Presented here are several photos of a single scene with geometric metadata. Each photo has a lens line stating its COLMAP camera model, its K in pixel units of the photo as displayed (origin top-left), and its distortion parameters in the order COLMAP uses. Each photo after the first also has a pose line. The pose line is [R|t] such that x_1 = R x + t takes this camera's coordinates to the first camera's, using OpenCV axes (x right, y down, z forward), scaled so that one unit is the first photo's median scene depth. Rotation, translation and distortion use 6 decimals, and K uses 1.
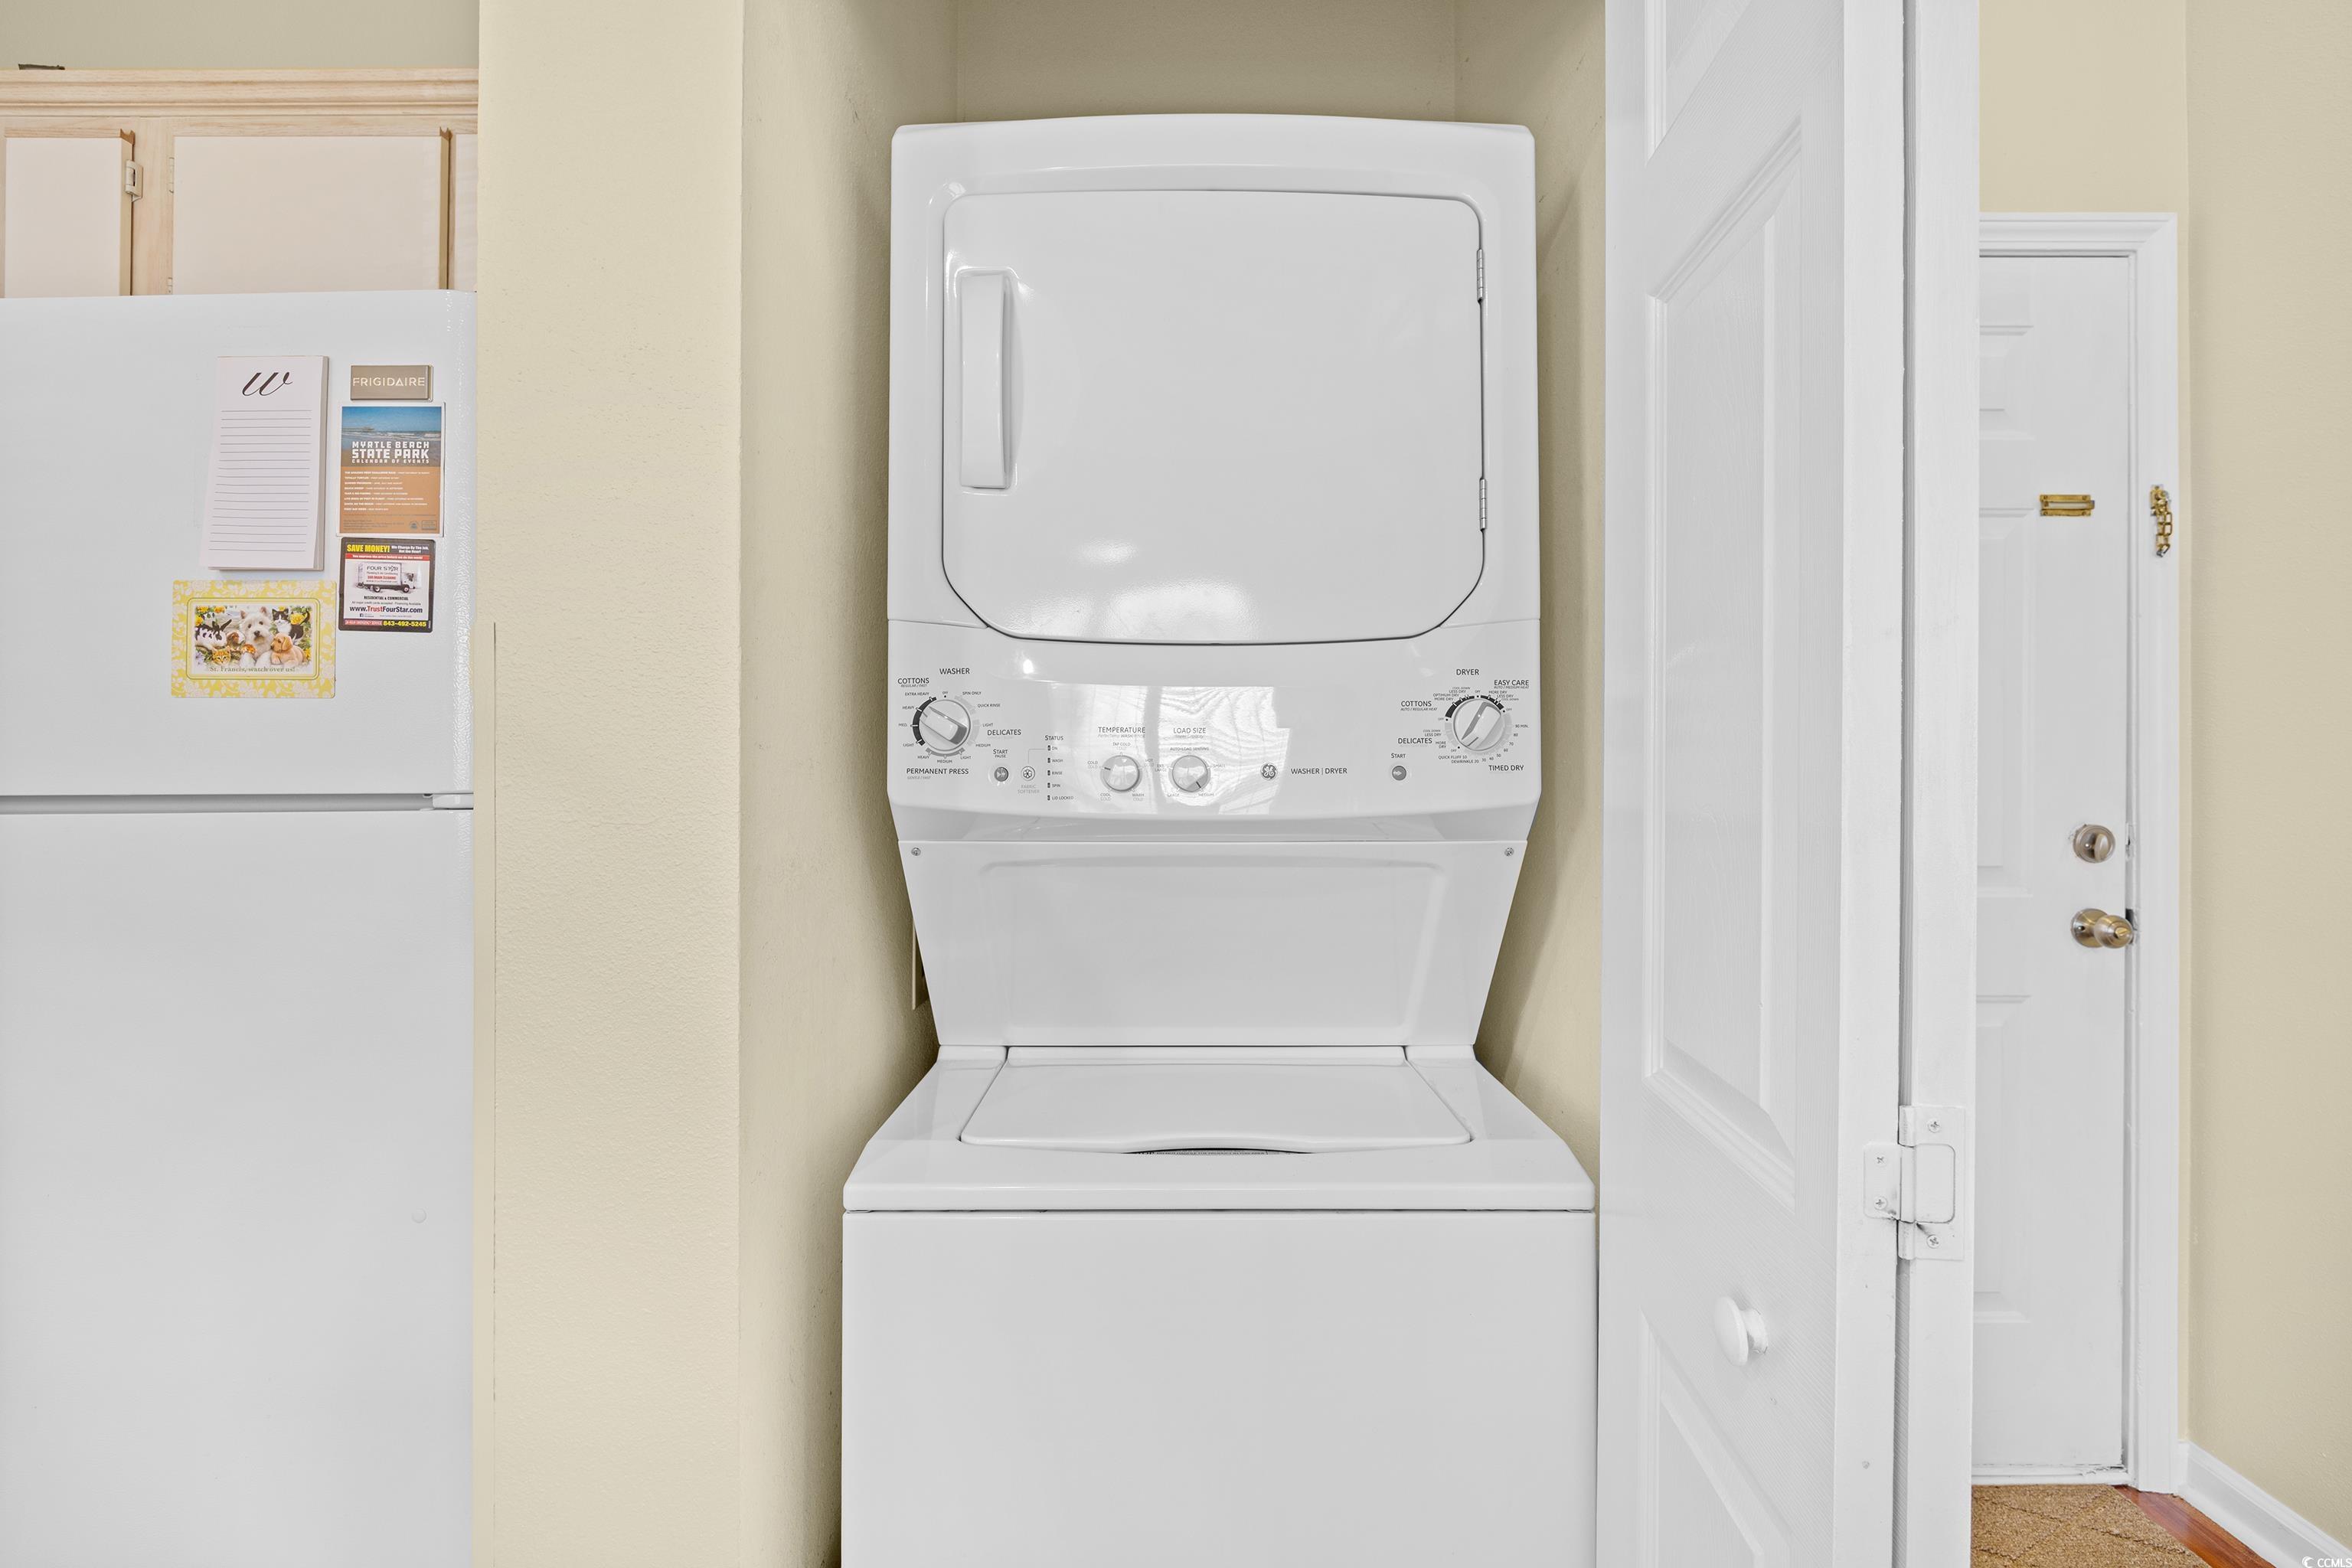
lens RADIAL K [[1106.5, 0, 1166.9], [0, 1106.5, 761.5], [0, 0, 1]] dist [-0.012780, 0.000402]
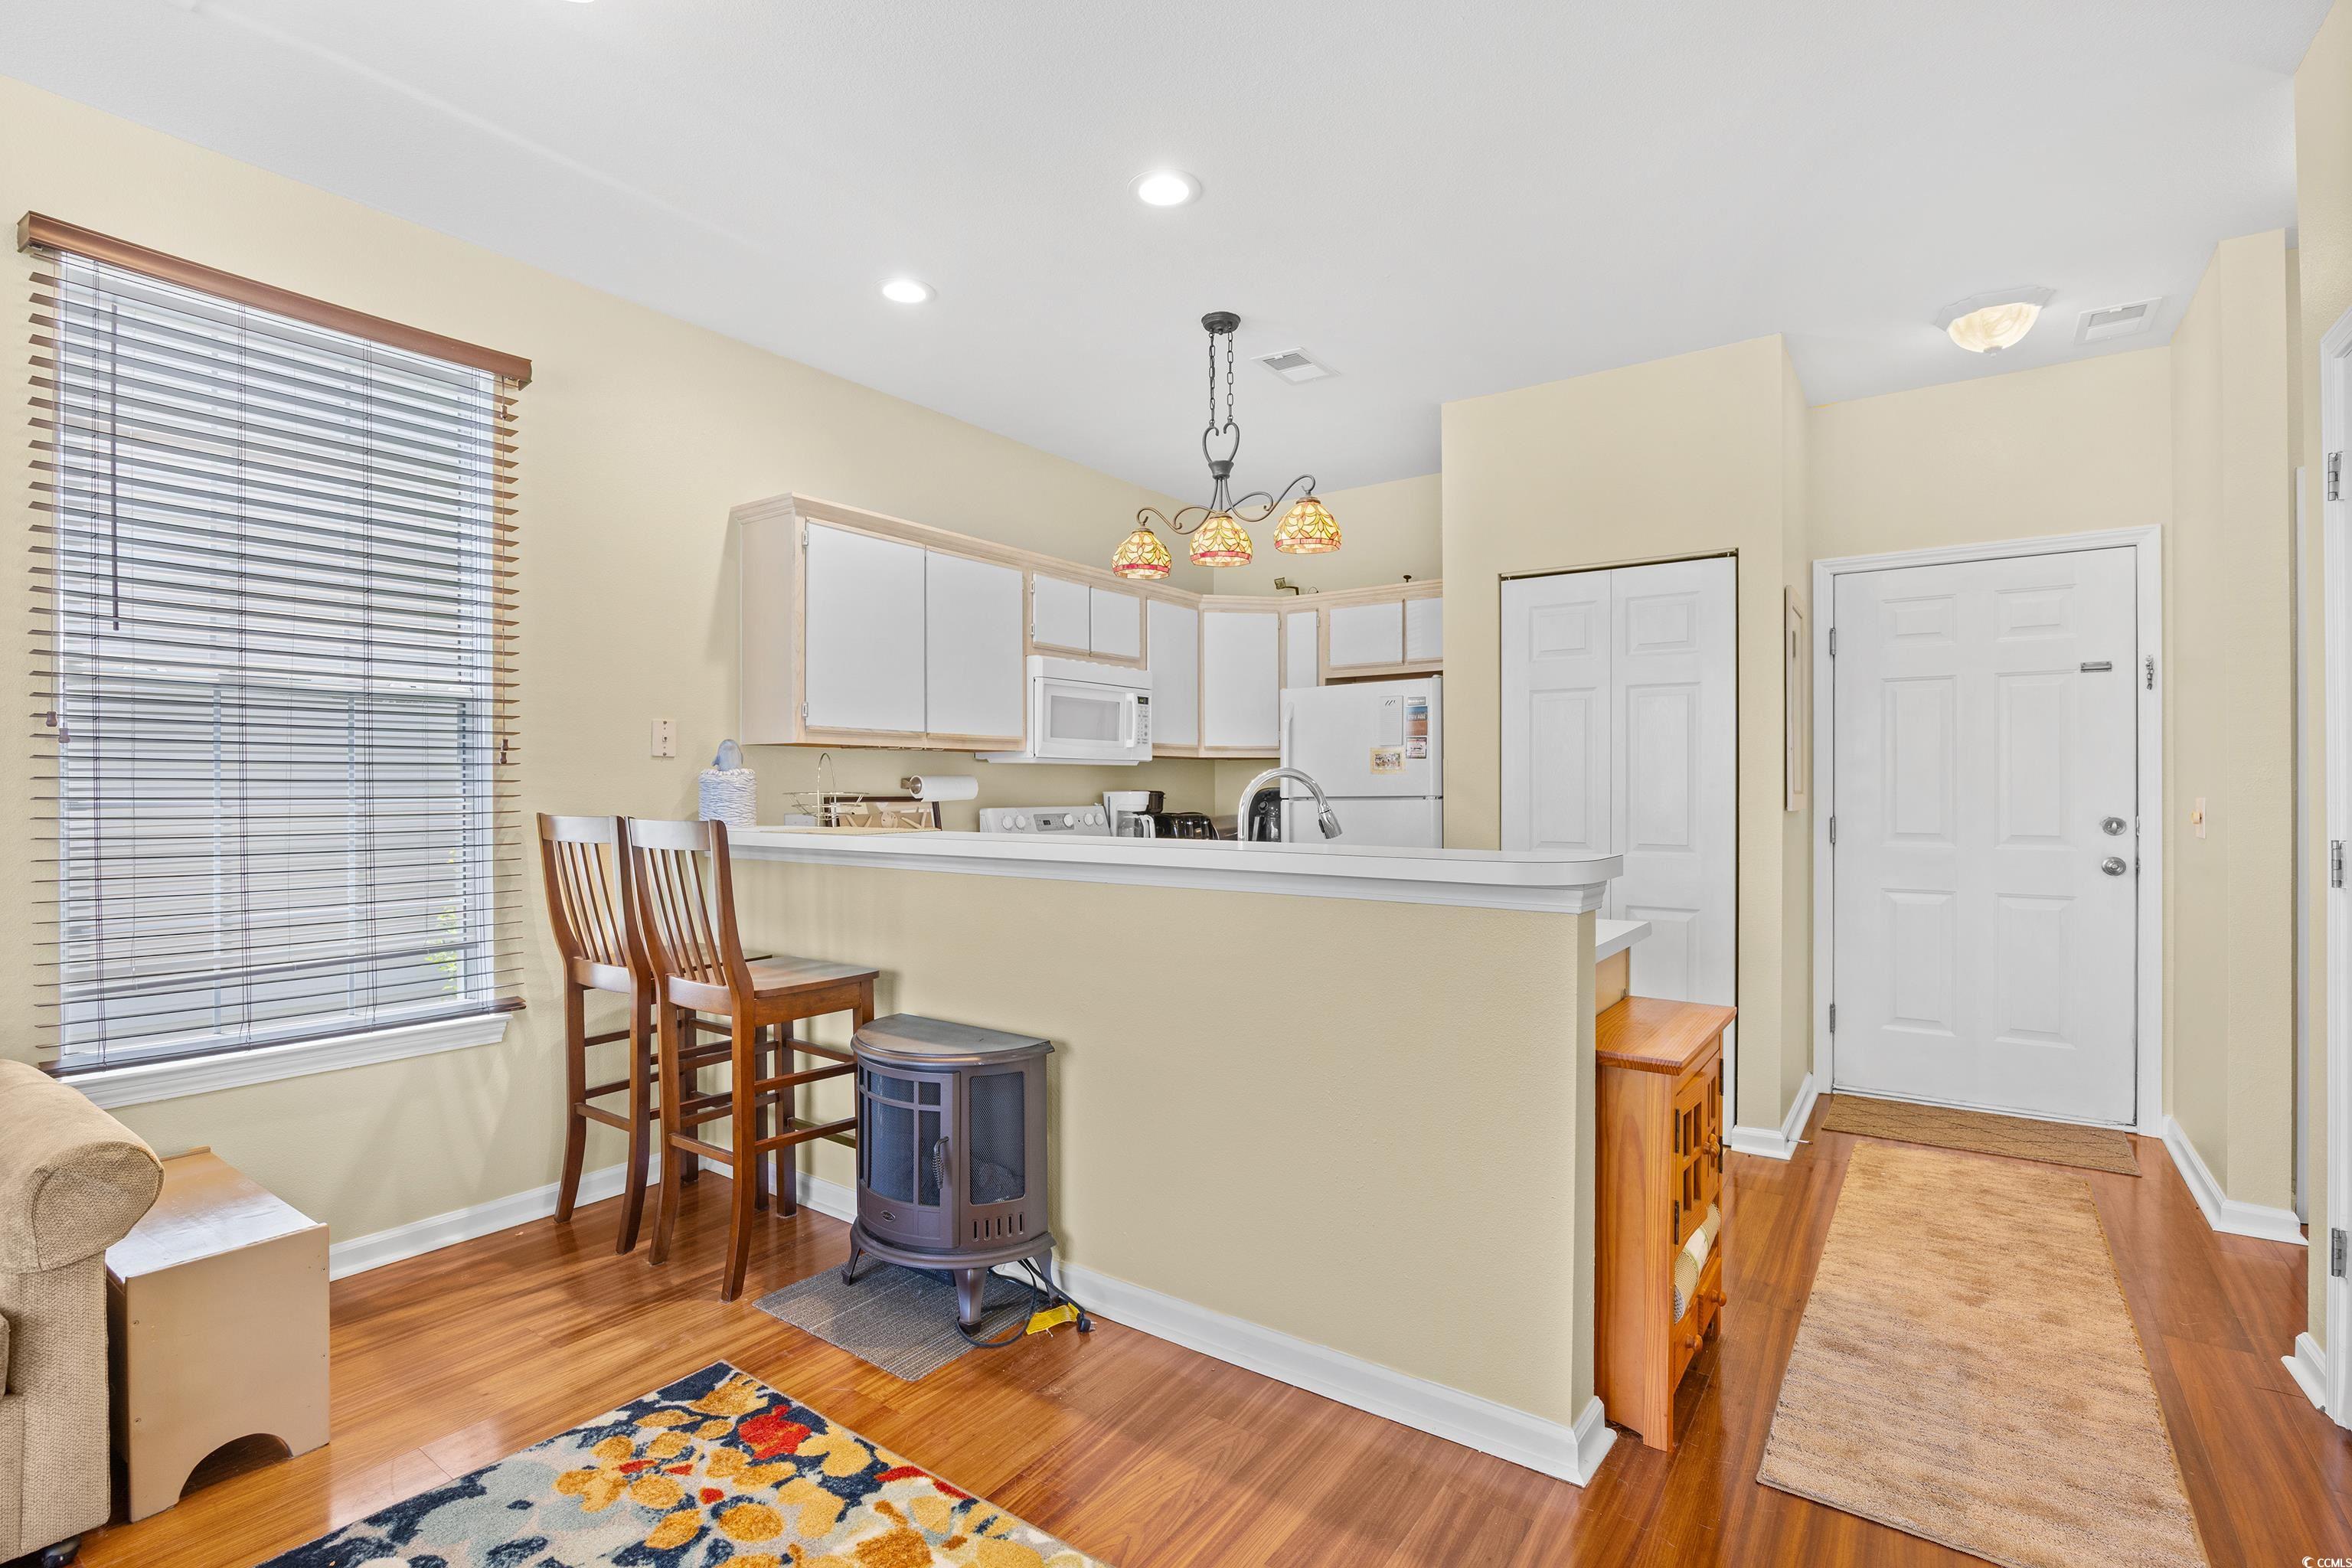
lens RADIAL K [[1094.6, 0, 1171.4], [0, 1094.6, 786.0], [0, 0, 1]] dist [-0.012488, 0.000119]
pose [[0.813457, -0.003683, -0.581613, 0.588662], [0.001803, 0.999991, -0.003811, 0.002603], [0.581622, 0.002051, 0.813457, -1.781546]]
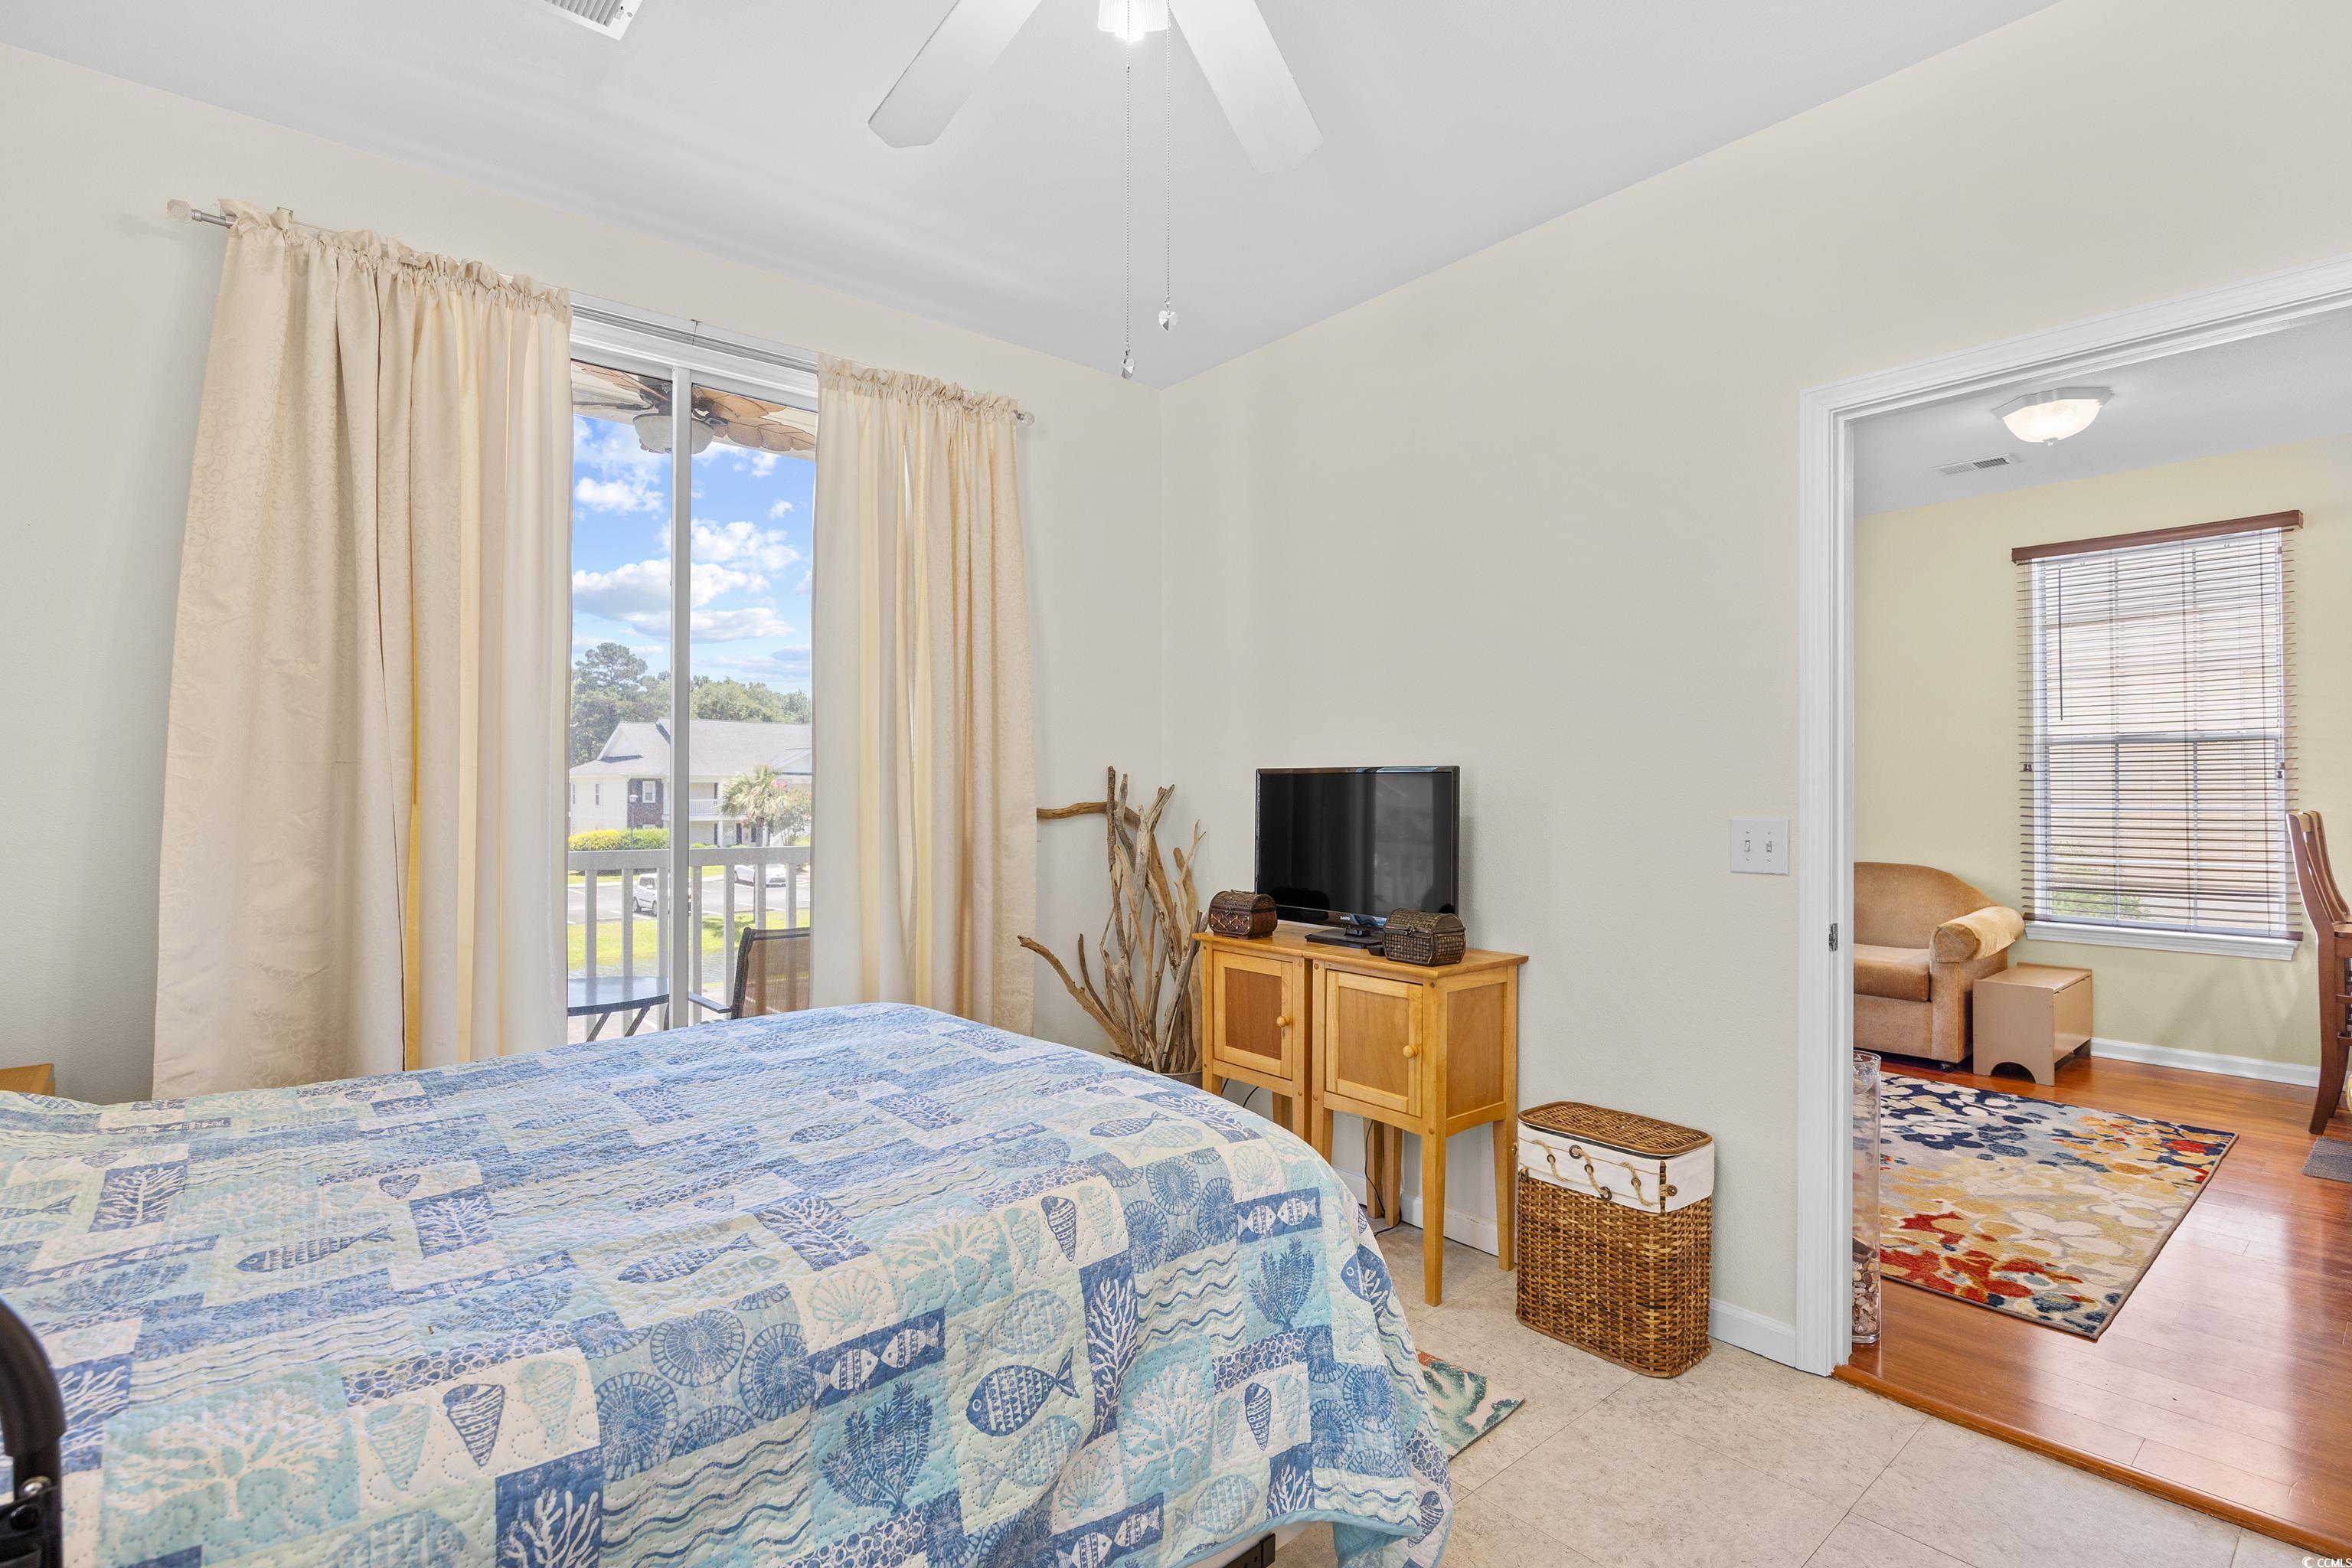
lens RADIAL K [[1094.6, 0, 1171.4], [0, 1094.6, 786.0], [0, 0, 1]] dist [-0.012488, 0.000119]
pose [[-0.768029, -0.005669, -0.640390, 2.440270], [-0.003572, 0.999983, -0.004569, -0.000861], [0.640405, -0.001222, -0.768036, -0.736320]]
